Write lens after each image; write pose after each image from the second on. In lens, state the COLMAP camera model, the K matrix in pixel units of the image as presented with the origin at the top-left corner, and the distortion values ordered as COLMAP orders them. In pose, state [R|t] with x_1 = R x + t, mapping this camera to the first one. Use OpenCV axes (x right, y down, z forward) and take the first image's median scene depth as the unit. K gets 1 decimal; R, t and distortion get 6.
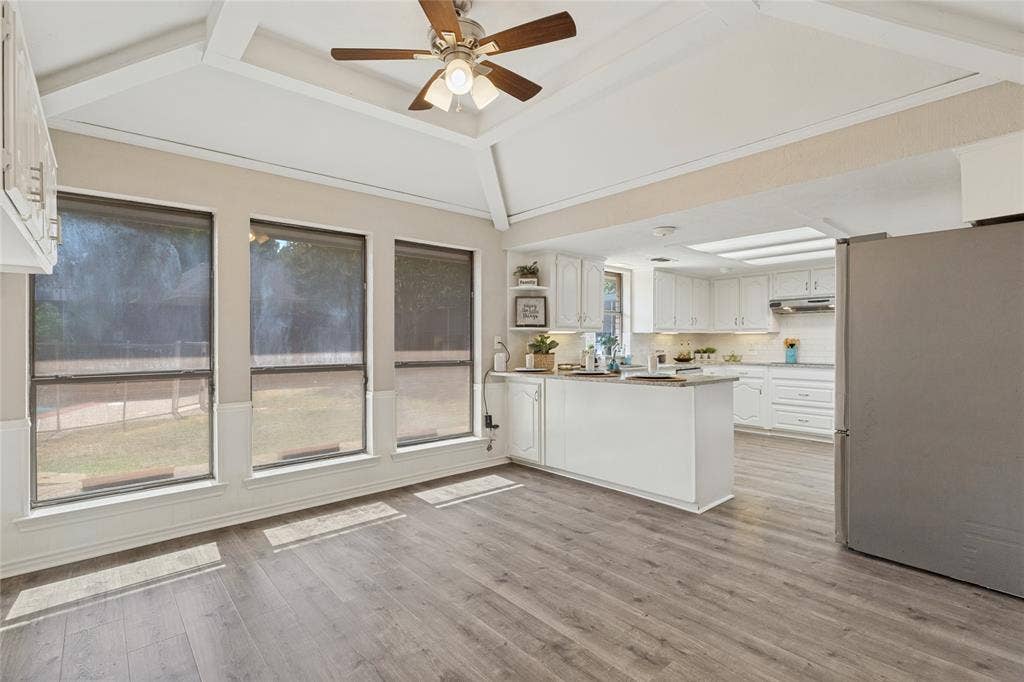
lens RADIAL K [[464.6, 0, 512.0], [0, 464.6, 341.0], [0, 0, 1]] dist [0.003290, -0.000170]
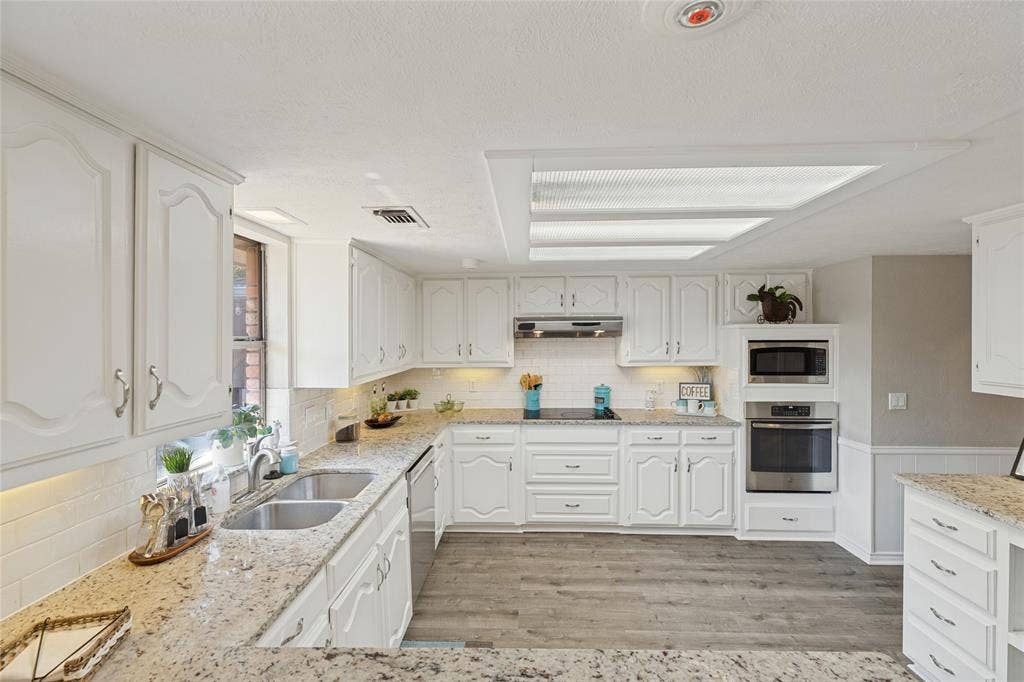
lens RADIAL K [[464.6, 0, 512.0], [0, 464.6, 341.0], [0, 0, 1]] dist [0.003290, -0.000170]
pose [[0.683258, -0.013396, 0.730054, 0.099144], [0.011511, 0.999905, 0.007574, -0.069435], [-0.730087, 0.003228, 0.683347, 0.642862]]
